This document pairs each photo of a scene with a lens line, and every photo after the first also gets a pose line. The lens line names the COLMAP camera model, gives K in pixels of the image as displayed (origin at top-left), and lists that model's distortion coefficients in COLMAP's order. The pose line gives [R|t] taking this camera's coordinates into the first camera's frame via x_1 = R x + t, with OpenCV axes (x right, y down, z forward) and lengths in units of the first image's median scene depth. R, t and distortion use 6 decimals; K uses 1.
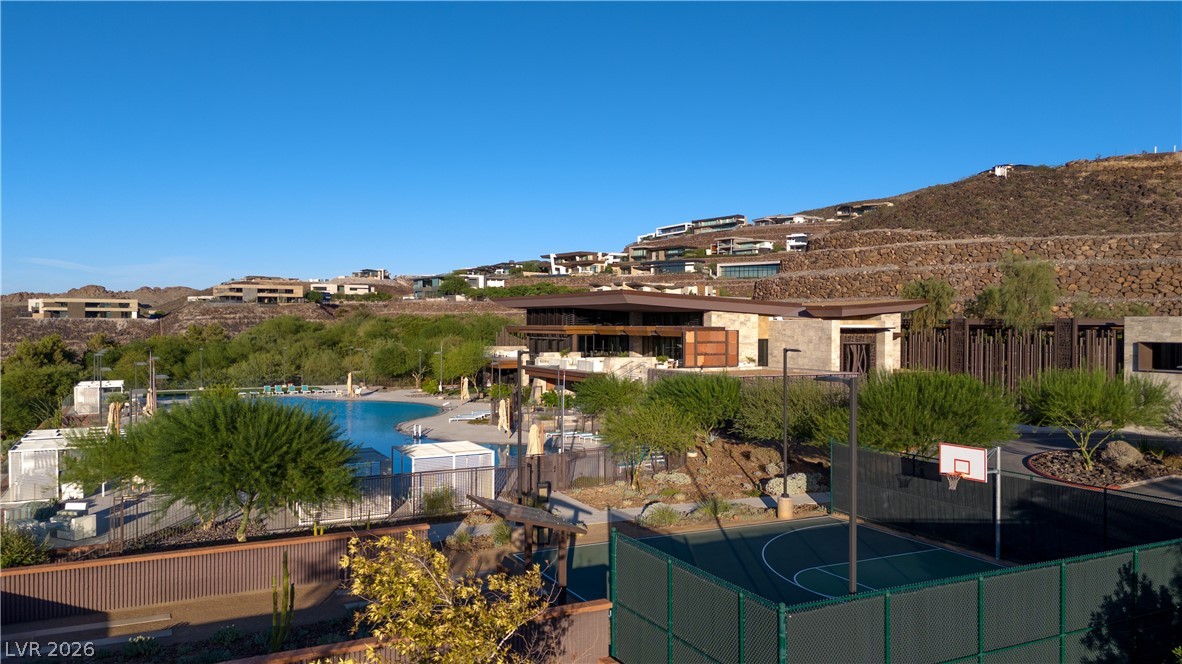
lens RADIAL K [[863.6, 0, 601.8], [0, 863.6, 352.6], [0, 0, 1]] dist [0.077599, -0.080065]
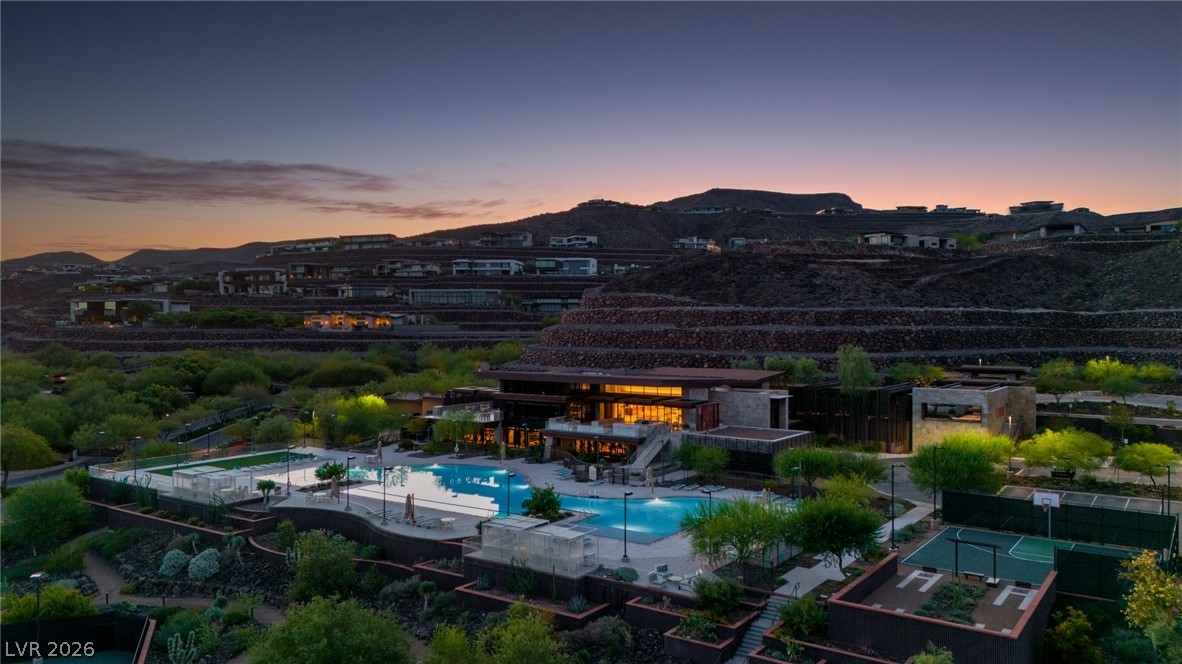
lens RADIAL K [[863.6, 0, 597.7], [0, 863.6, 325.6], [0, 0, 1]] dist [0.077599, -0.080065]
pose [[0.885443, -0.002117, 0.464743, -0.168139], [0.016091, 0.999530, -0.026103, -0.028806], [-0.464469, 0.030591, 0.885061, -0.052429]]
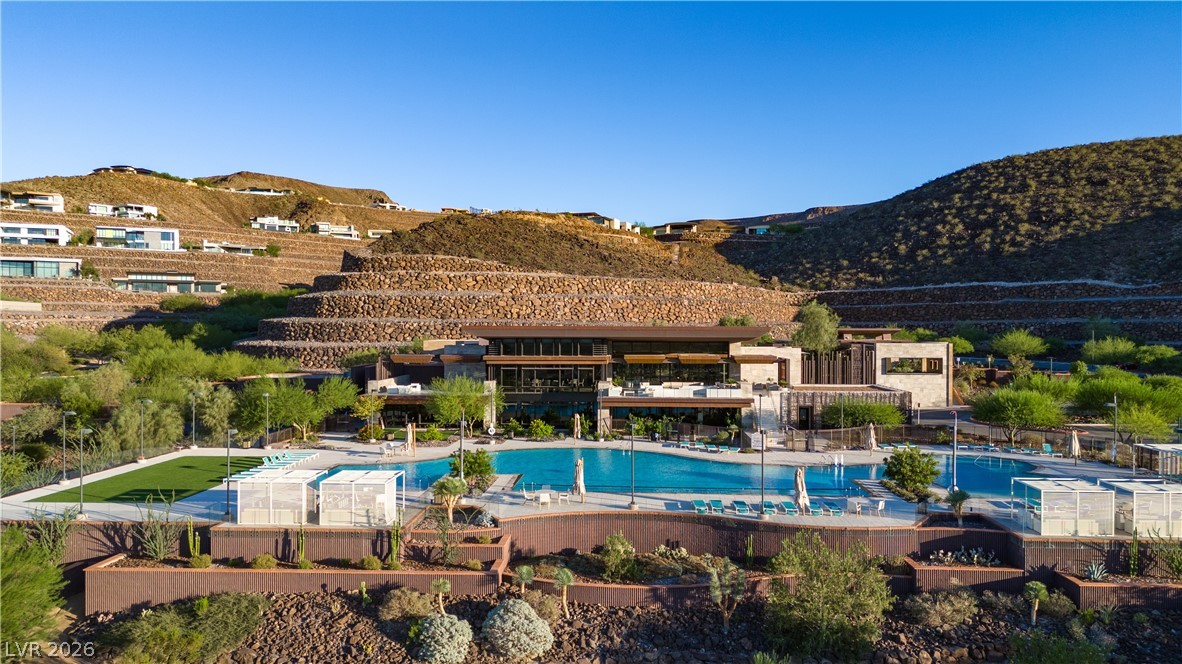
lens RADIAL K [[863.6, 0, 592.1], [0, 863.6, 337.1], [0, 0, 1]] dist [0.077599, -0.080065]
pose [[0.498631, -0.010390, 0.866752, -0.259463], [0.027145, 0.999625, -0.003634, -0.014035], [-0.866389, 0.025340, 0.498726, 0.141726]]
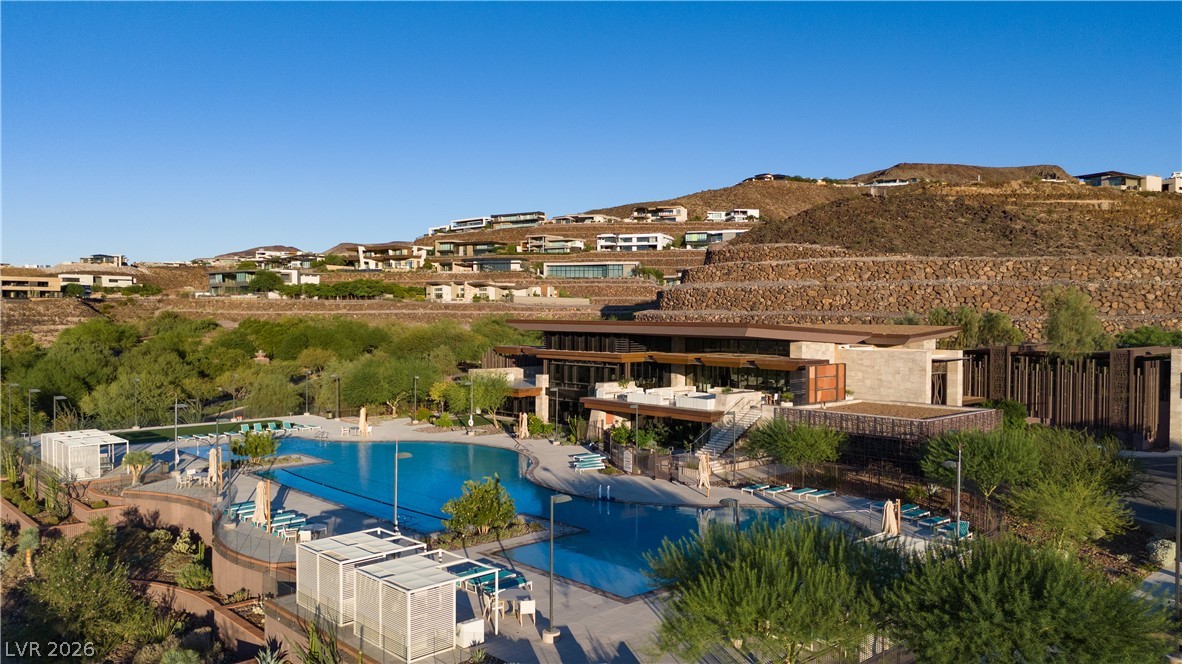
lens RADIAL K [[863.6, 0, 598.0], [0, 863.6, 343.1], [0, 0, 1]] dist [0.077599, -0.080065]
pose [[0.960446, -0.006260, 0.278397, -0.089715], [0.006133, 0.999980, 0.001327, -0.012138], [-0.278399, 0.000433, 0.960465, 0.032337]]
